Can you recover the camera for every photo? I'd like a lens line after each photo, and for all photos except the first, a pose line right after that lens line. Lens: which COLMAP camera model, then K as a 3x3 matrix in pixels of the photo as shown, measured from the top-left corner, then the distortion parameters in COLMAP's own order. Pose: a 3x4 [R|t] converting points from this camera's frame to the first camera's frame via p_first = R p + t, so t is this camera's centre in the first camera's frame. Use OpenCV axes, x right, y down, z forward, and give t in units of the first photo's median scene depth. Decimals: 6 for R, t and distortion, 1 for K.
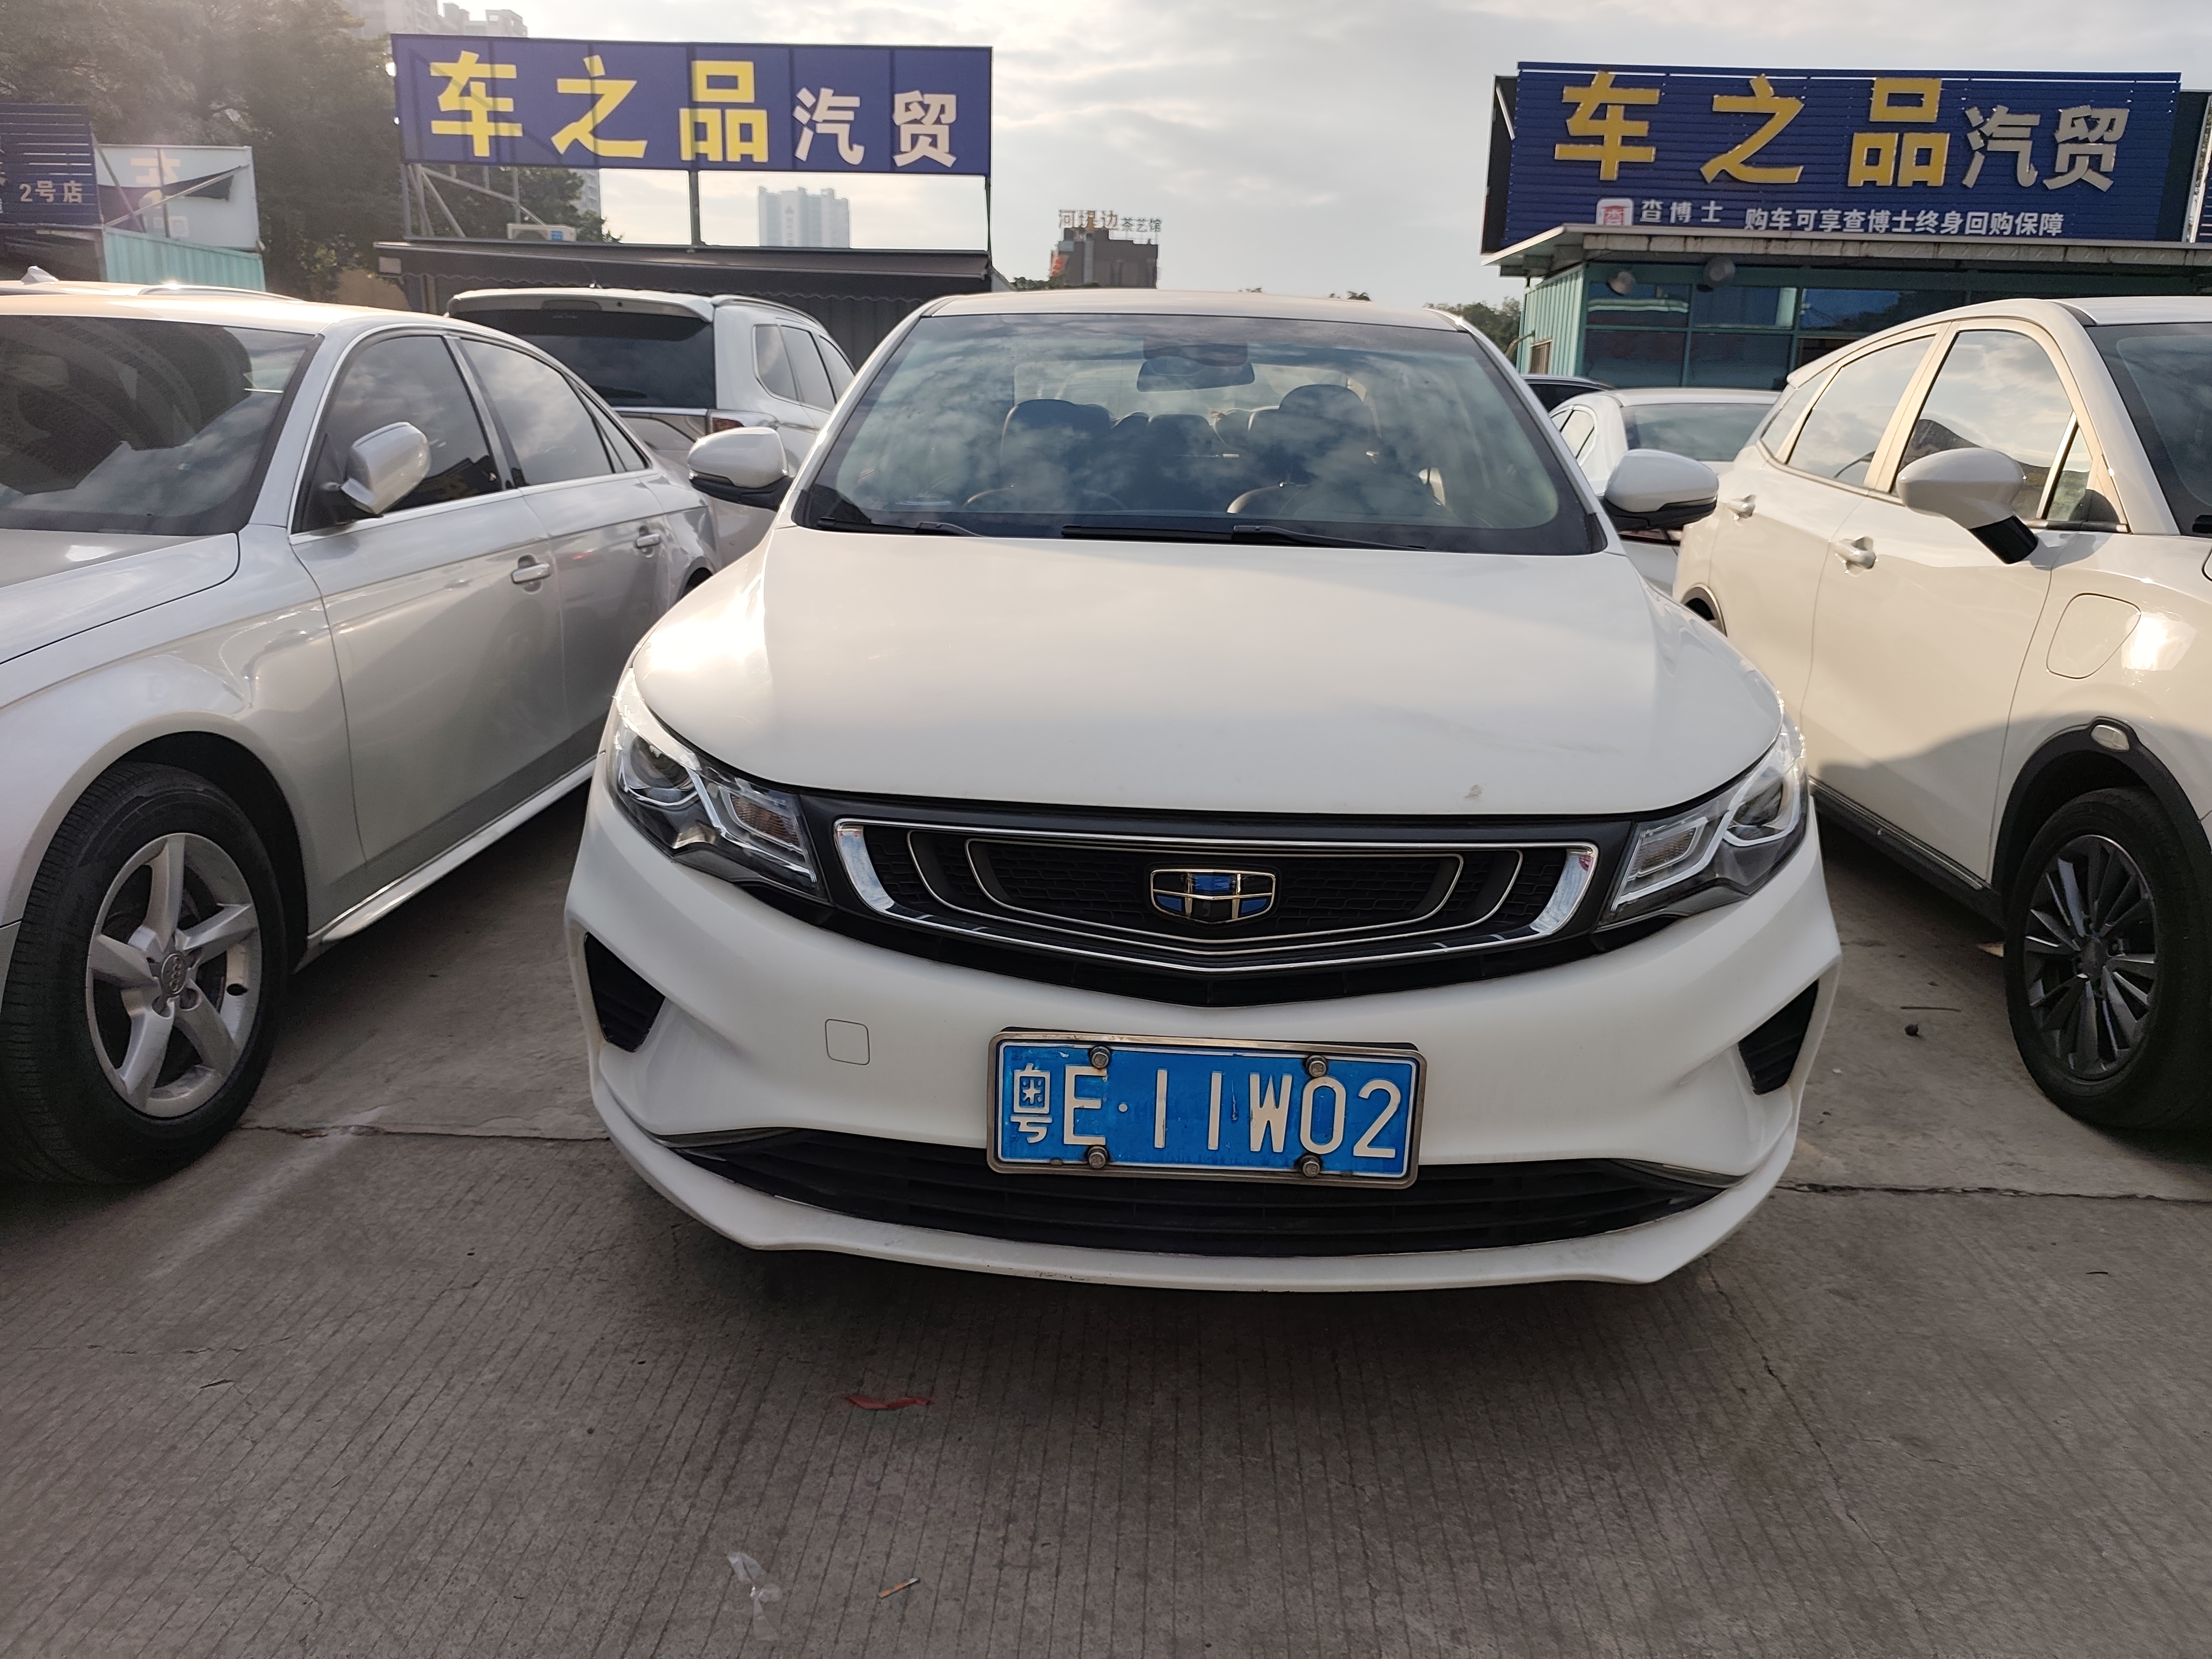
lens RADIAL K [[1676.9, 0, 1106.6], [0, 1676.9, 833.7], [0, 0, 1]] dist [0.025709, -0.016146]
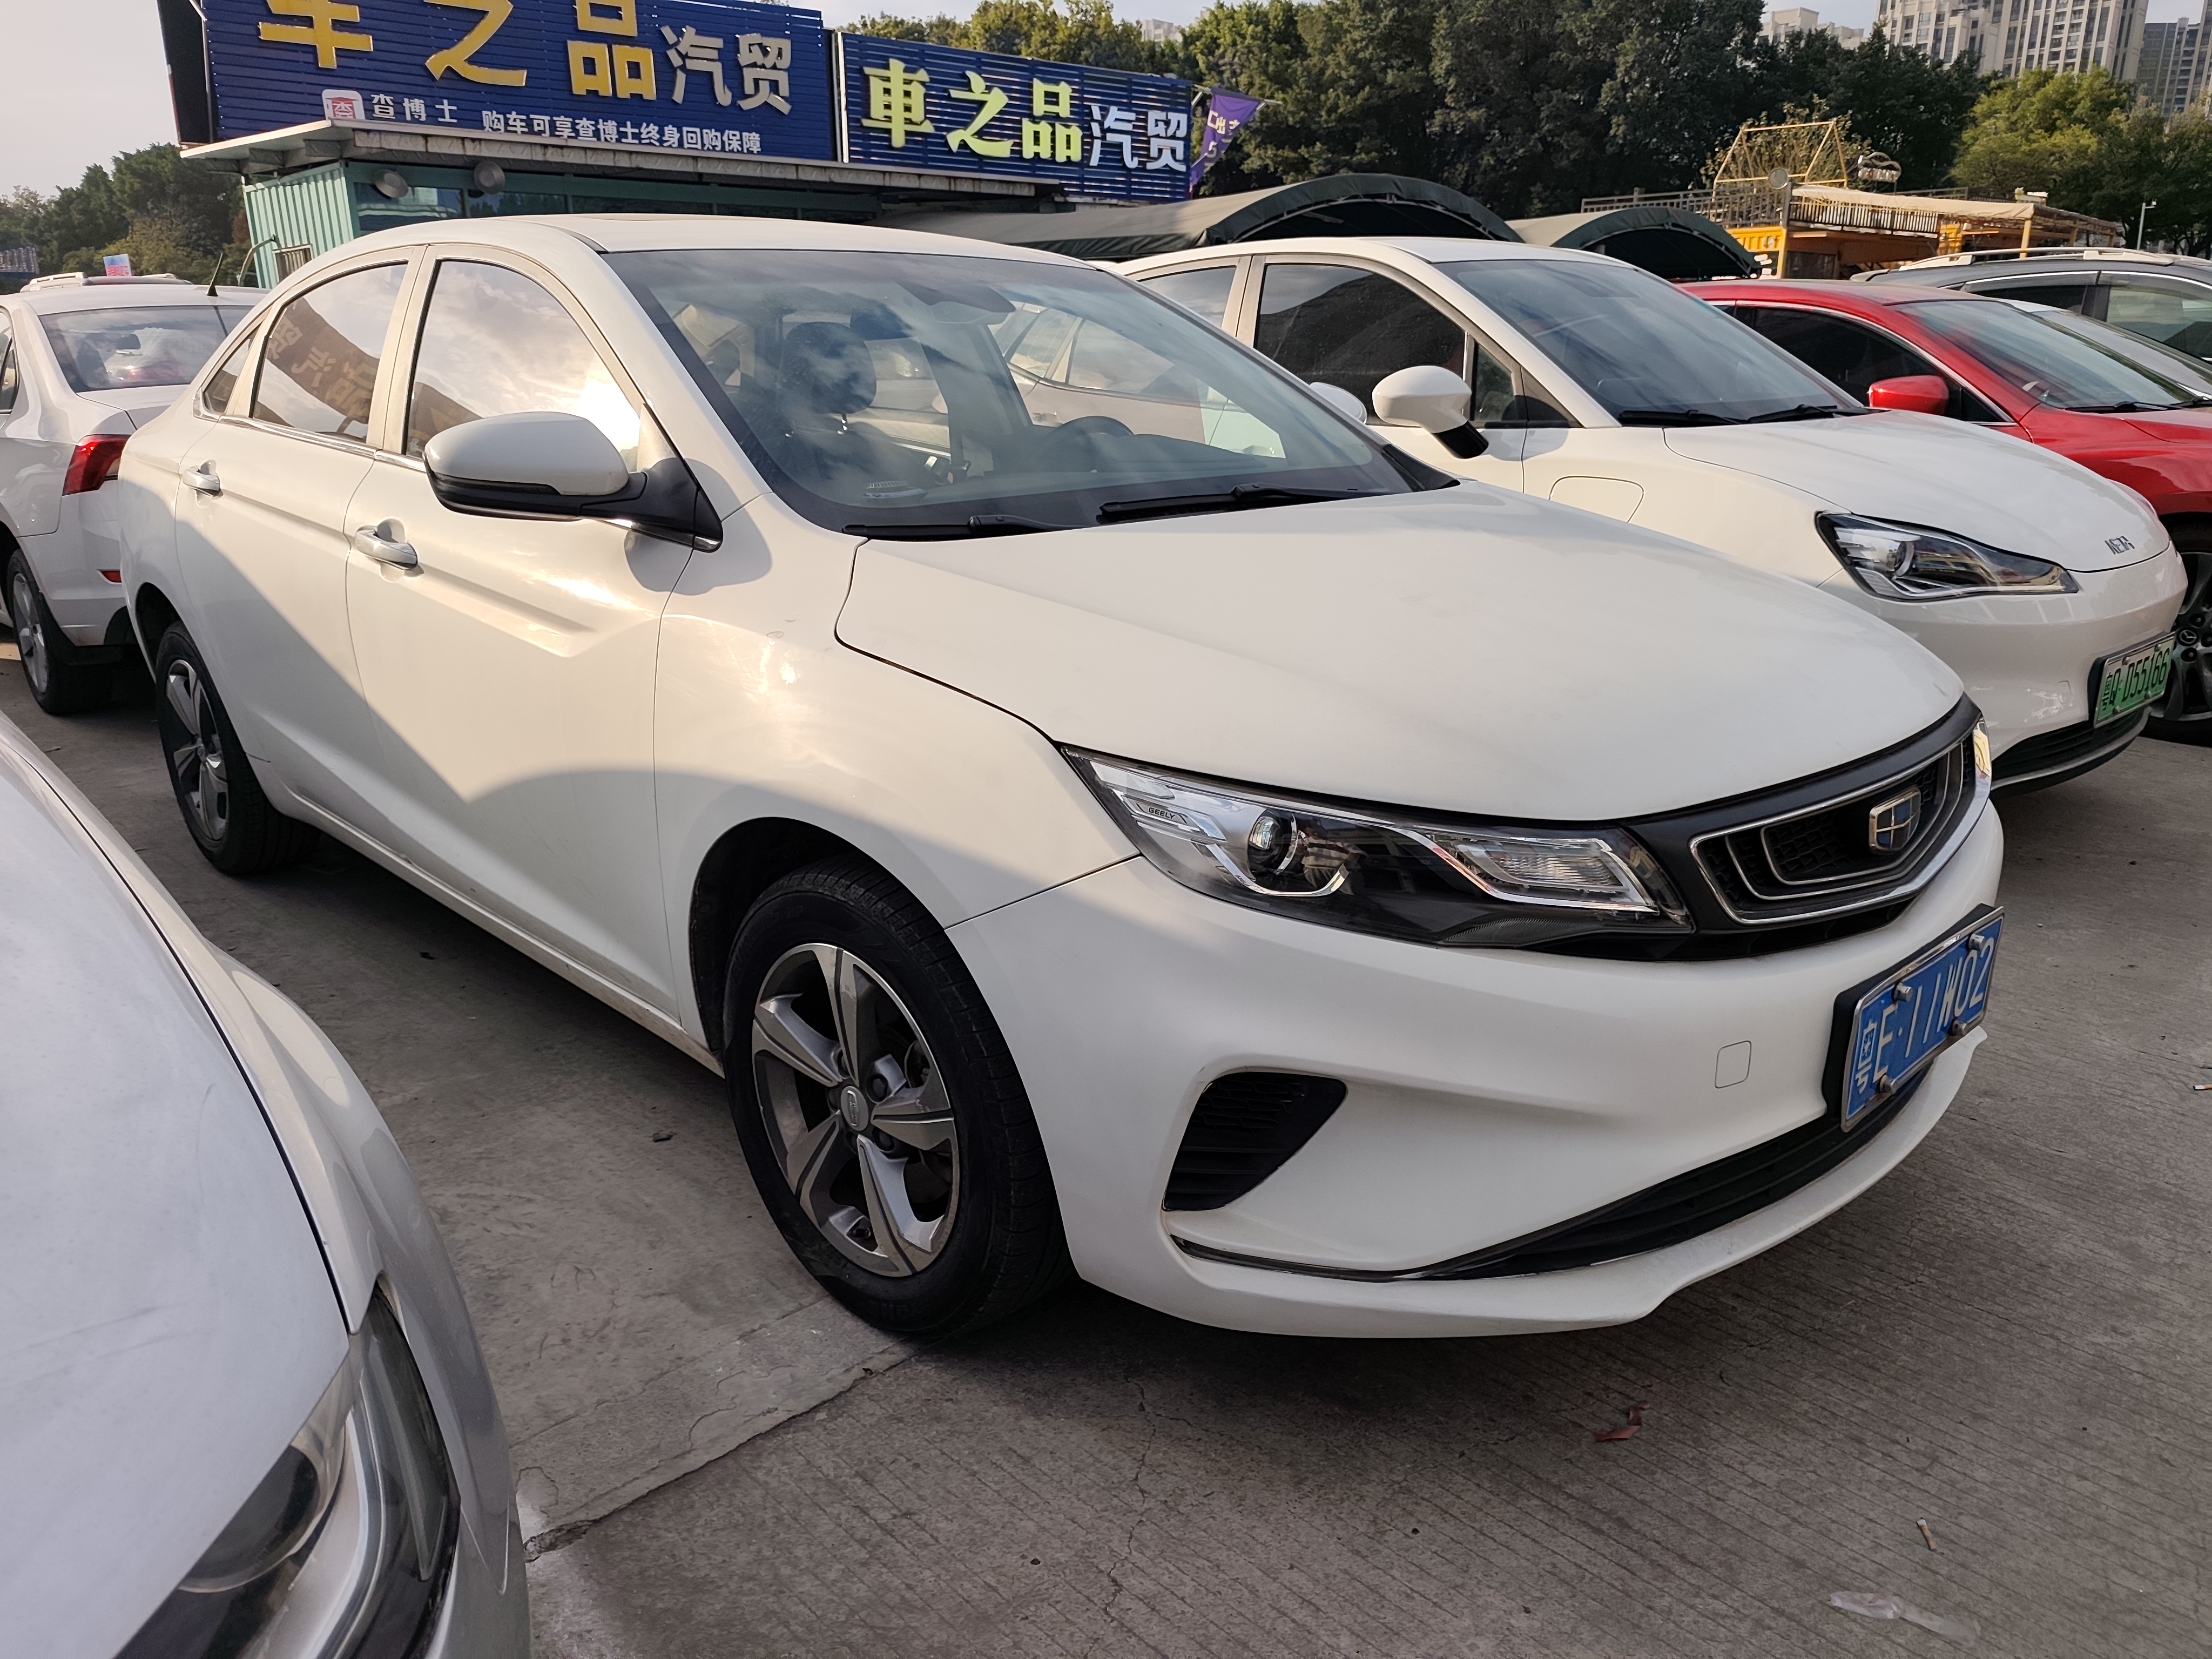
lens RADIAL K [[1676.9, 0, 1109.3], [0, 1676.9, 826.9], [0, 0, 1]] dist [0.025709, -0.016146]
pose [[0.687680, -0.237812, 0.685961, -0.138033], [0.202240, 0.970181, 0.133599, -0.027883], [-0.697277, 0.046856, 0.715268, 0.074641]]
